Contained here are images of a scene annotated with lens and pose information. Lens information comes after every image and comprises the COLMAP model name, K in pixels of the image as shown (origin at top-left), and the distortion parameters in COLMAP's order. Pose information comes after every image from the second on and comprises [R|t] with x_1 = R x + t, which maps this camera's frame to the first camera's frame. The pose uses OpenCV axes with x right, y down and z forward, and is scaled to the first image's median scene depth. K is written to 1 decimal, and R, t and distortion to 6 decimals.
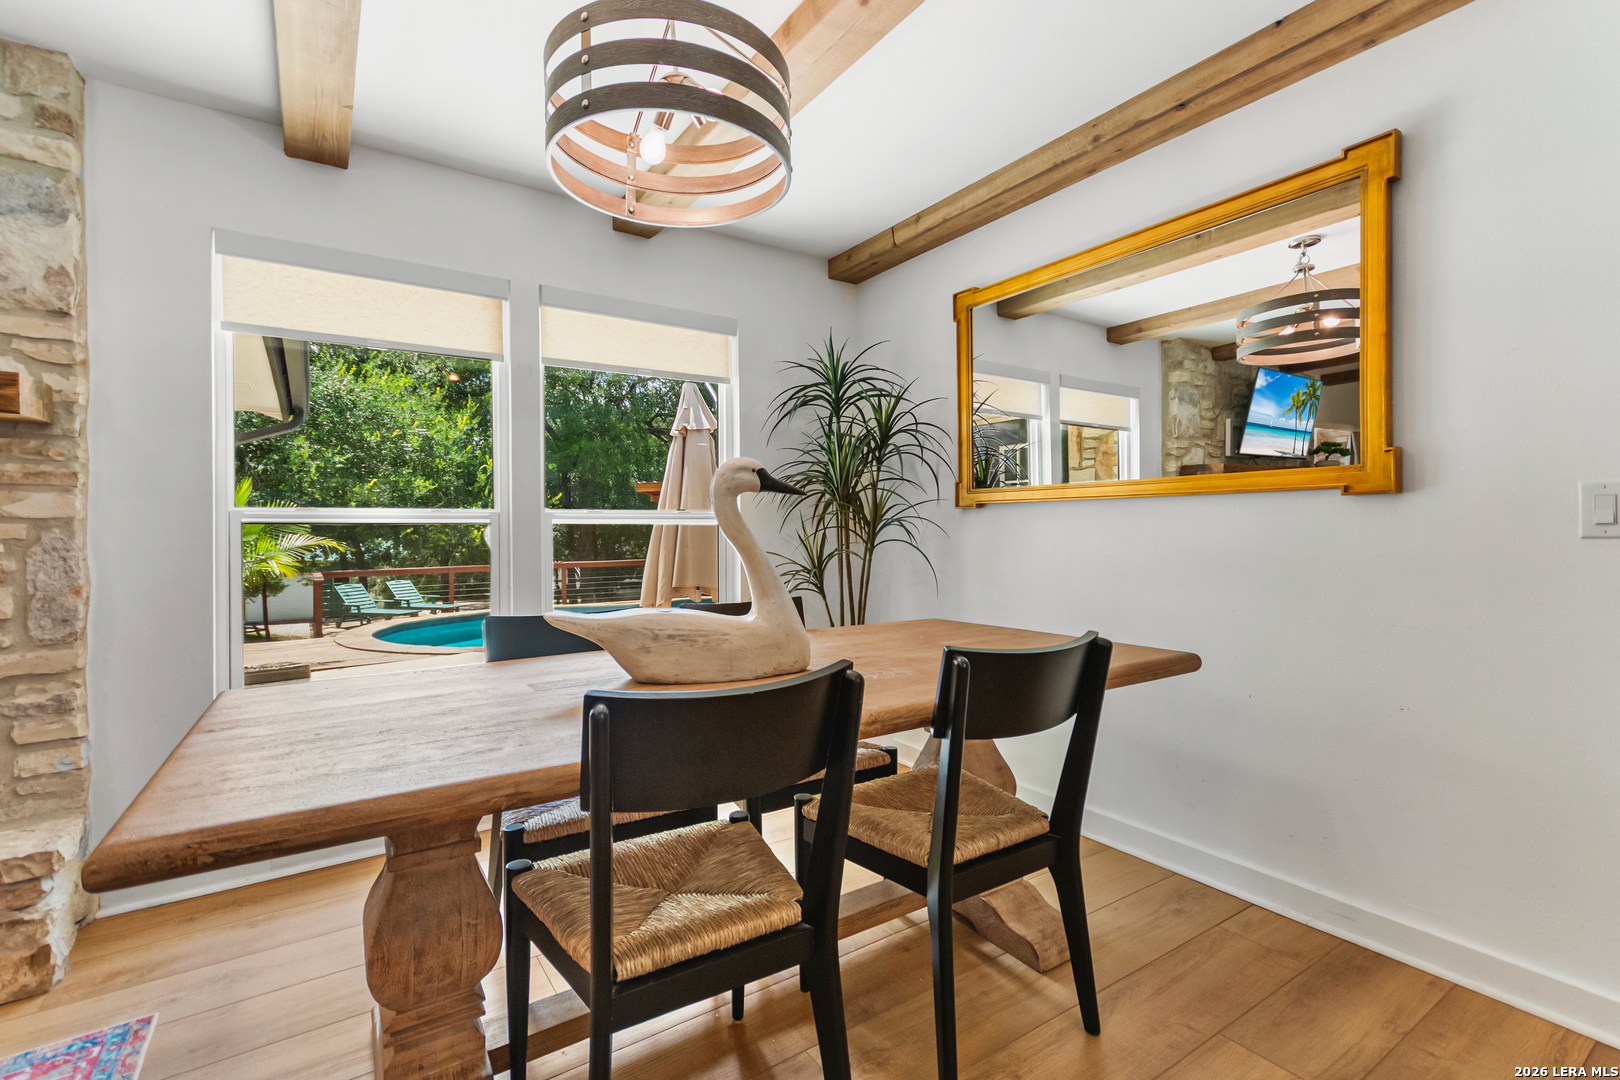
lens RADIAL K [[726.8, 0, 808.4], [0, 726.8, 532.8], [0, 0, 1]] dist [0.002531, 0.000556]
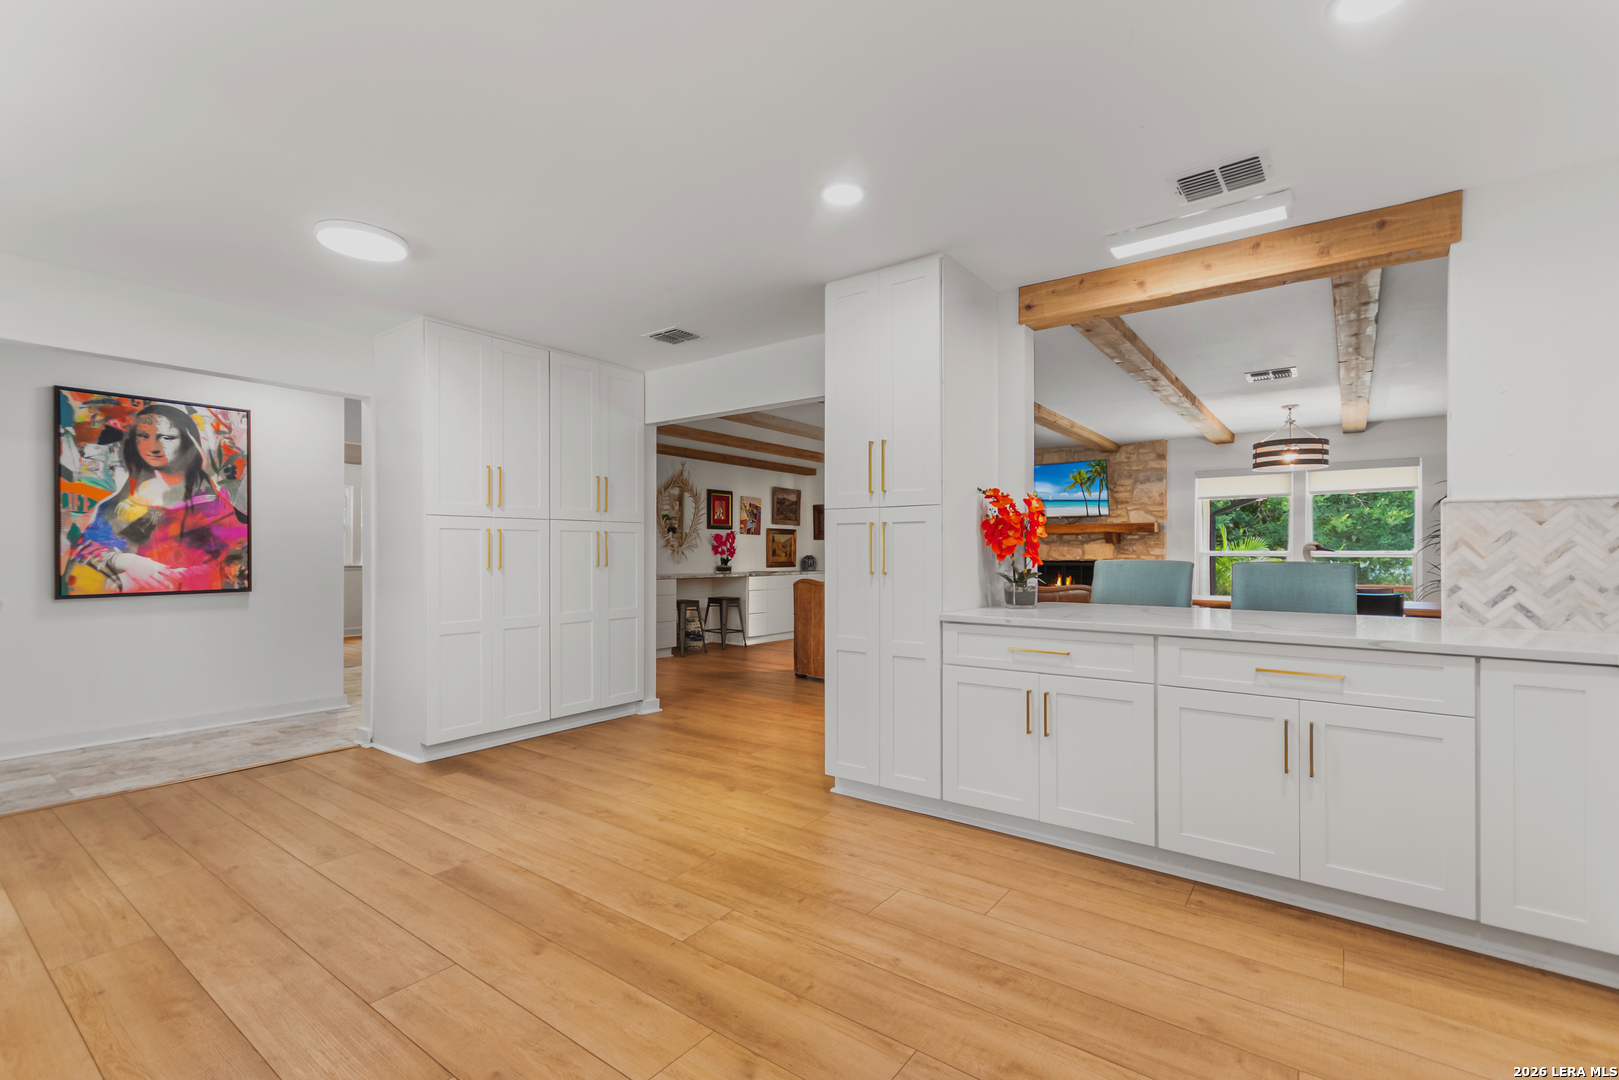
lens RADIAL K [[724.0, 0, 810.0], [0, 724.0, 554.0], [0, 0, 1]] dist [0.004812, 0.000347]
pose [[0.327160, 0.010265, -0.944913, 2.102638], [-0.007610, 0.999937, 0.008227, -0.042972], [0.944938, 0.004499, 0.327217, -2.123068]]
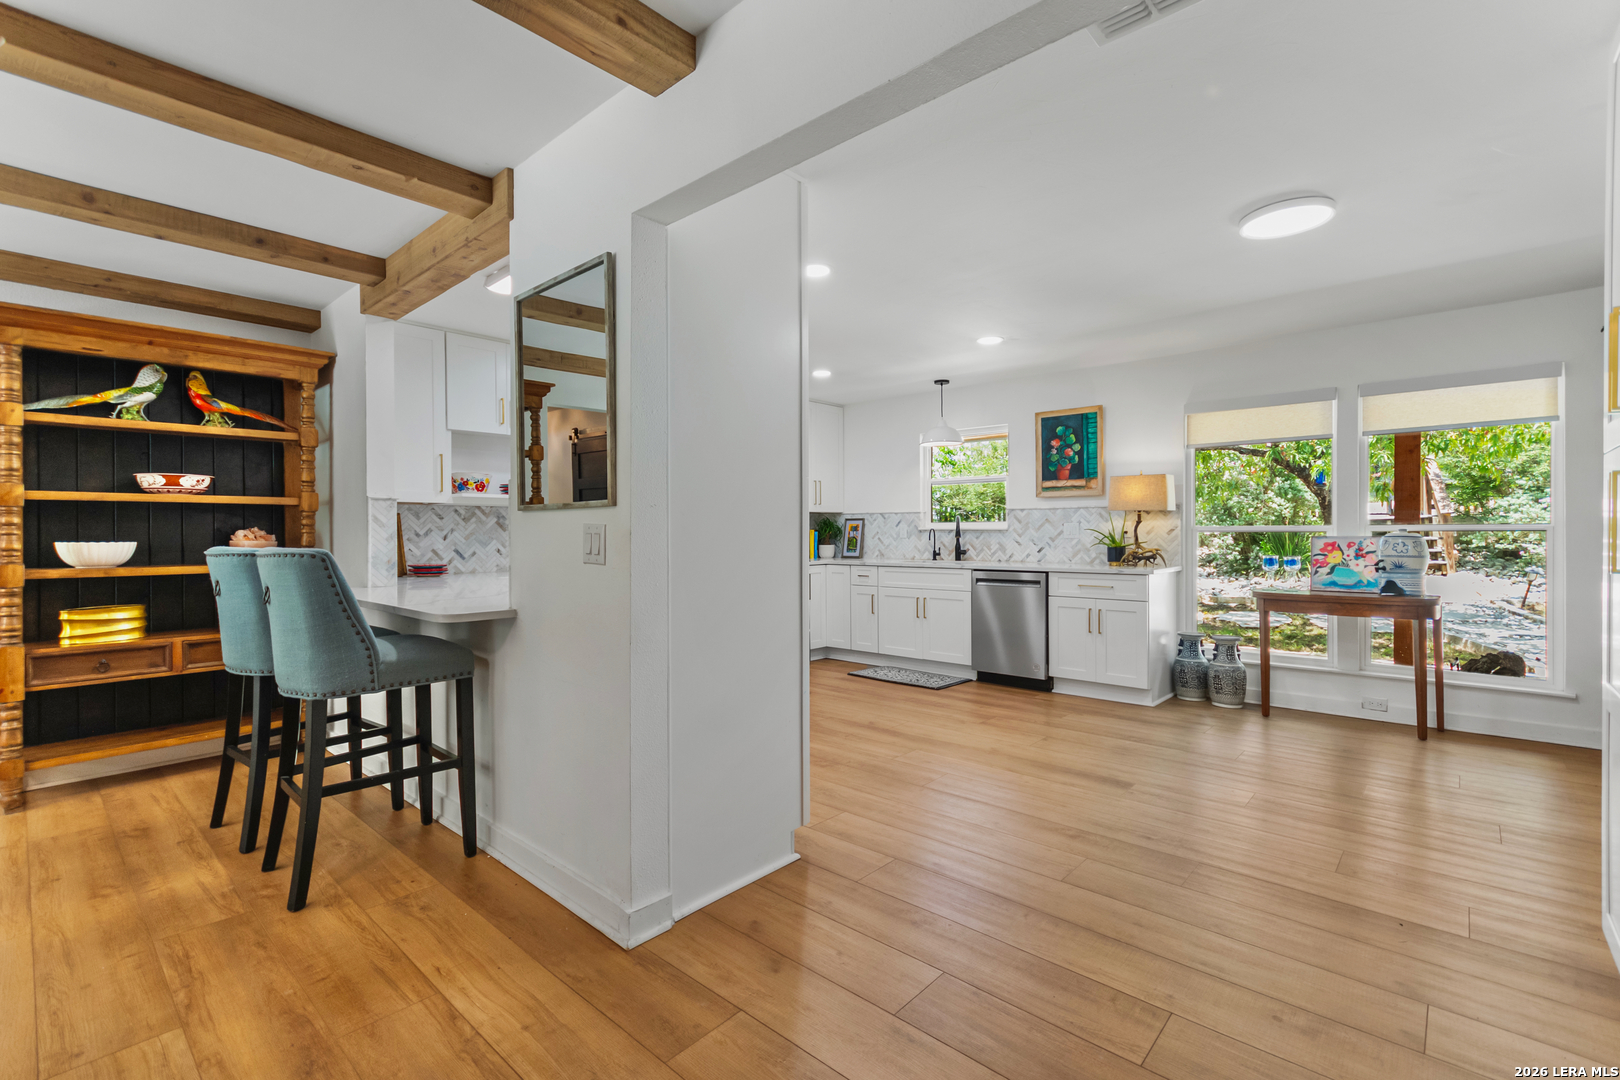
lens RADIAL K [[717.3, 0, 808.4], [0, 717.3, 538.4], [0, 0, 1]] dist [0.004797, -0.000556]
pose [[-0.236388, 0.001135, 0.971658, -0.740684], [0.010610, 0.999943, 0.001413, -0.025216], [-0.971601, 0.010643, -0.236386, -1.228943]]
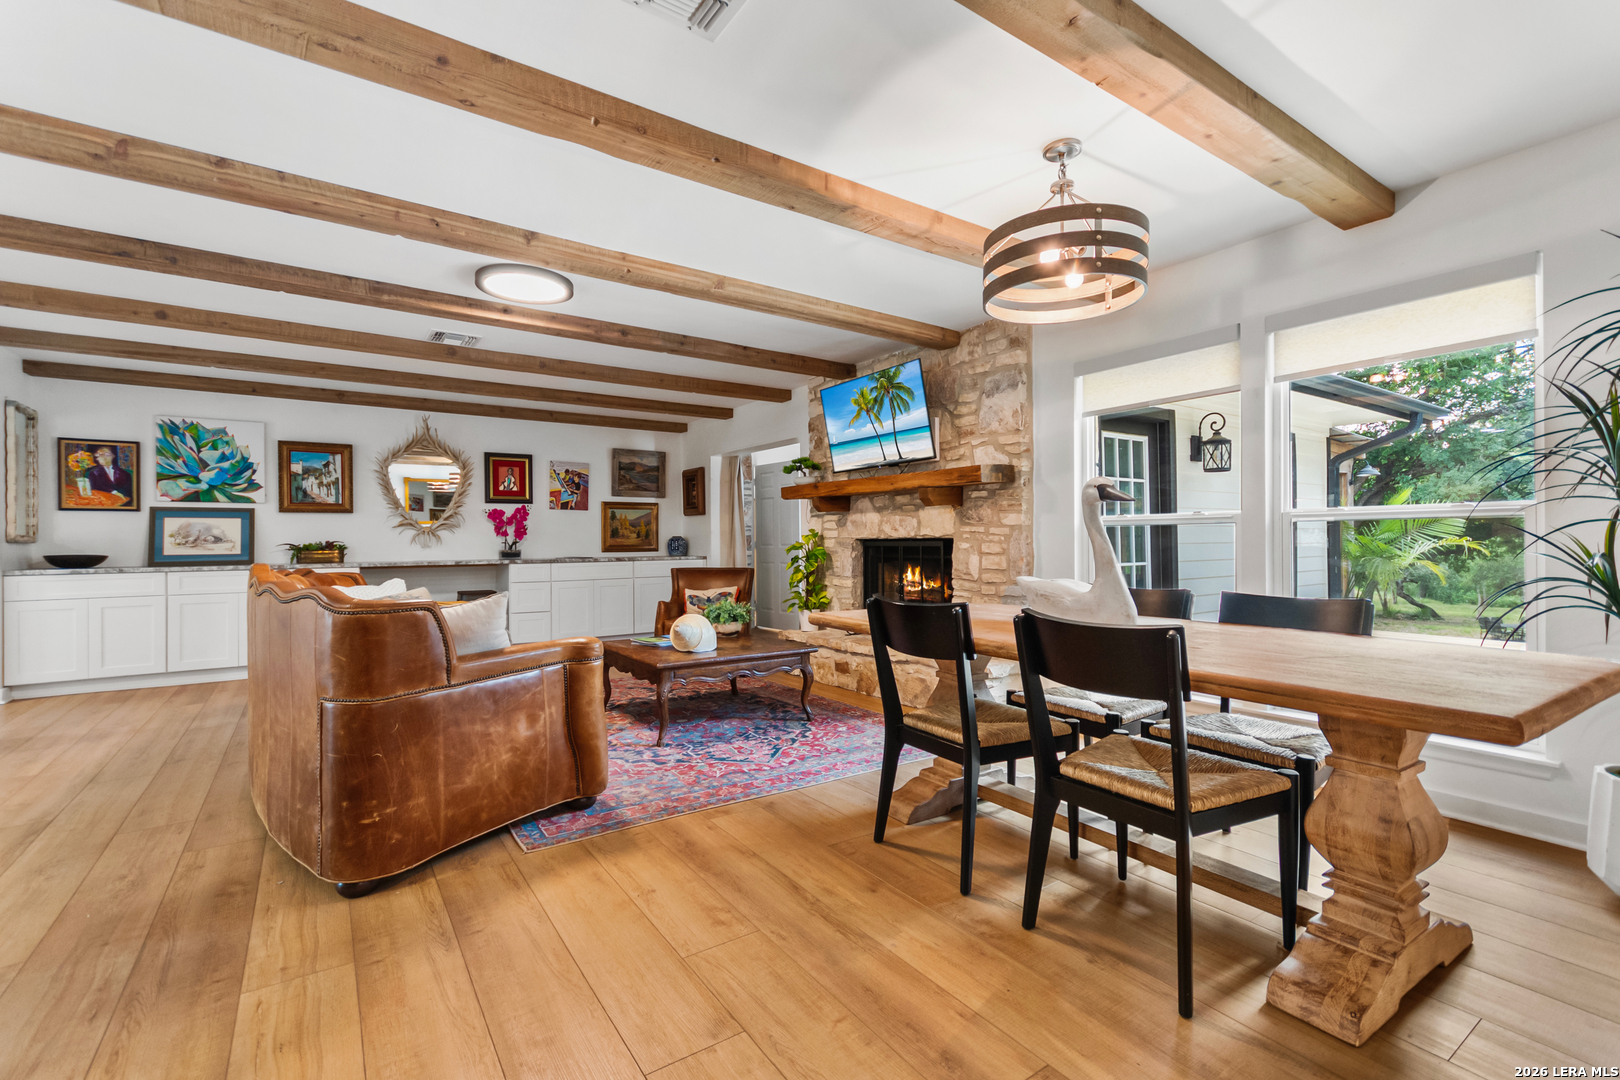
lens RADIAL K [[717.3, 0, 808.4], [0, 717.3, 538.4], [0, 0, 1]] dist [0.004797, -0.000556]
pose [[0.005490, 0.005749, -0.999968, 1.097410], [0.005536, 0.999968, 0.005780, 0.004120], [0.999970, -0.005568, 0.005458, 0.365242]]
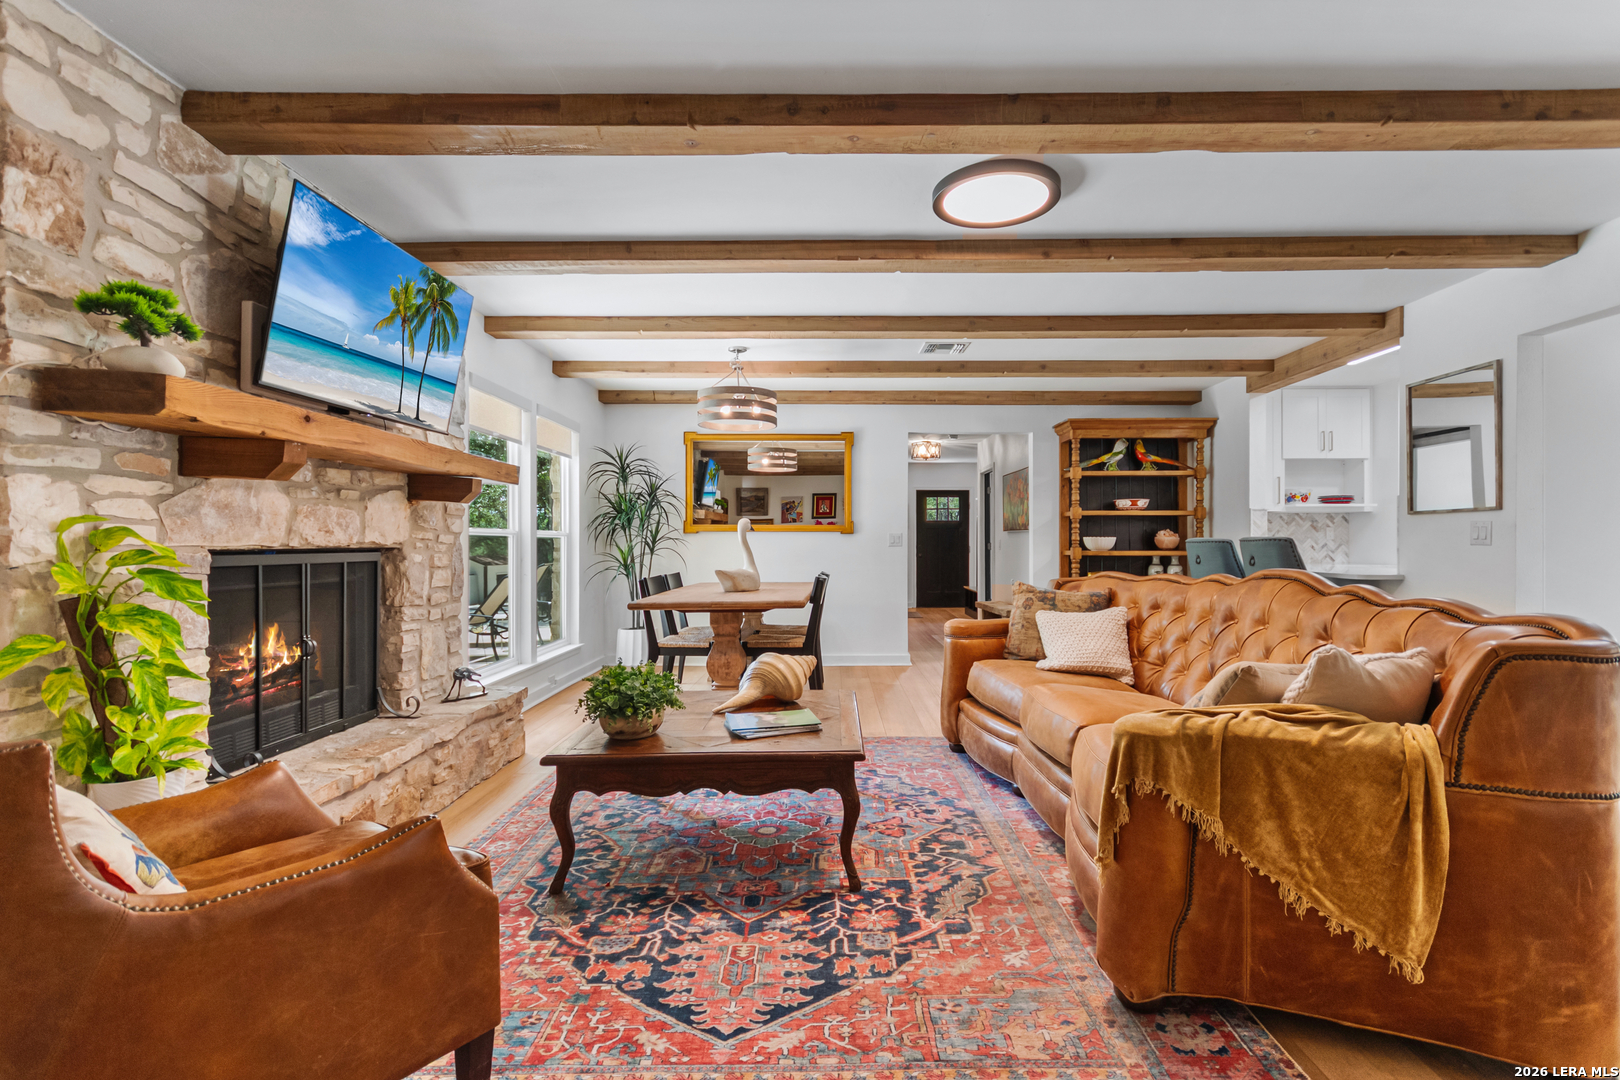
lens RADIAL K [[752.5, 0, 833.1], [0, 752.5, 541.7], [0, 0, 1]] dist [0.006368, 0.000426]
pose [[0.557555, 0.009766, 0.830083, -2.094267], [-0.000409, 0.999934, -0.011490, 0.024913], [-0.830140, 0.006067, 0.557522, -0.880726]]
